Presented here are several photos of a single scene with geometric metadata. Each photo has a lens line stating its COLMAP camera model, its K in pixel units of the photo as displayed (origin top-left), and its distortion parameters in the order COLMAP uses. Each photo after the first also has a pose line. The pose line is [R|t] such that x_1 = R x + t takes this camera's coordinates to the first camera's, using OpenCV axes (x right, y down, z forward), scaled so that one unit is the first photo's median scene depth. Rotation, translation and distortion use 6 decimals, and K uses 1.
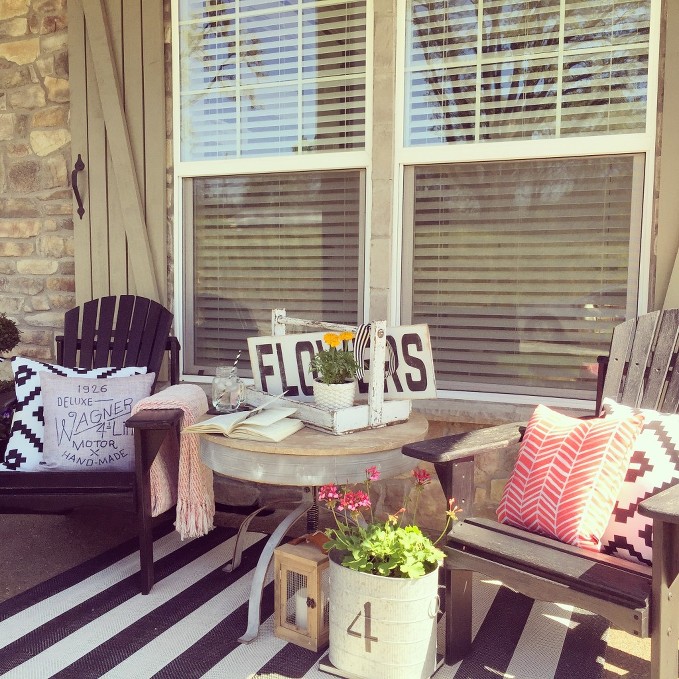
lens RADIAL K [[799.1, 0, 339.5], [0, 799.1, 339.5], [0, 0, 1]] dist [0.084044, -0.183150]
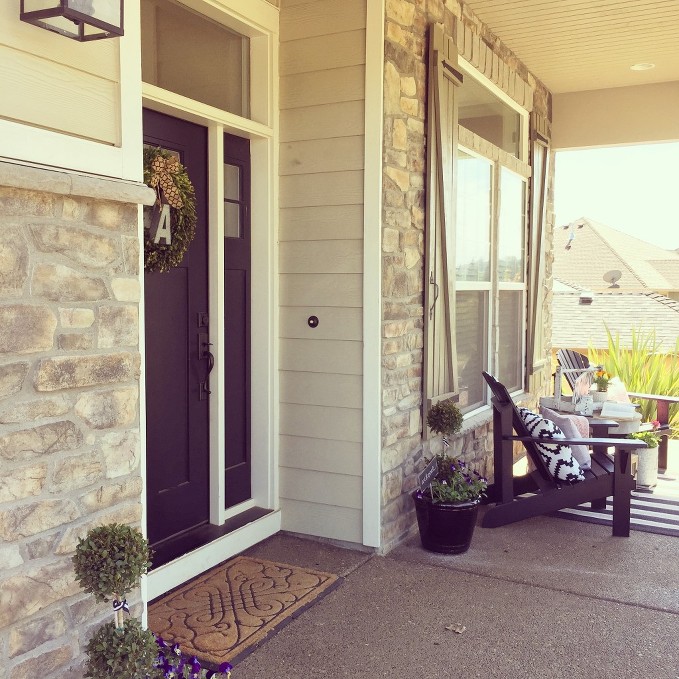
lens RADIAL K [[787.1, 0, 339.5], [0, 787.1, 339.5], [0, 0, 1]] dist [0.029567, -0.009772]
pose [[0.067807, -0.067737, 0.995396, -2.109714], [0.085933, 0.994381, 0.061814, -0.276464], [-0.993991, 0.081346, 0.073247, 1.390738]]
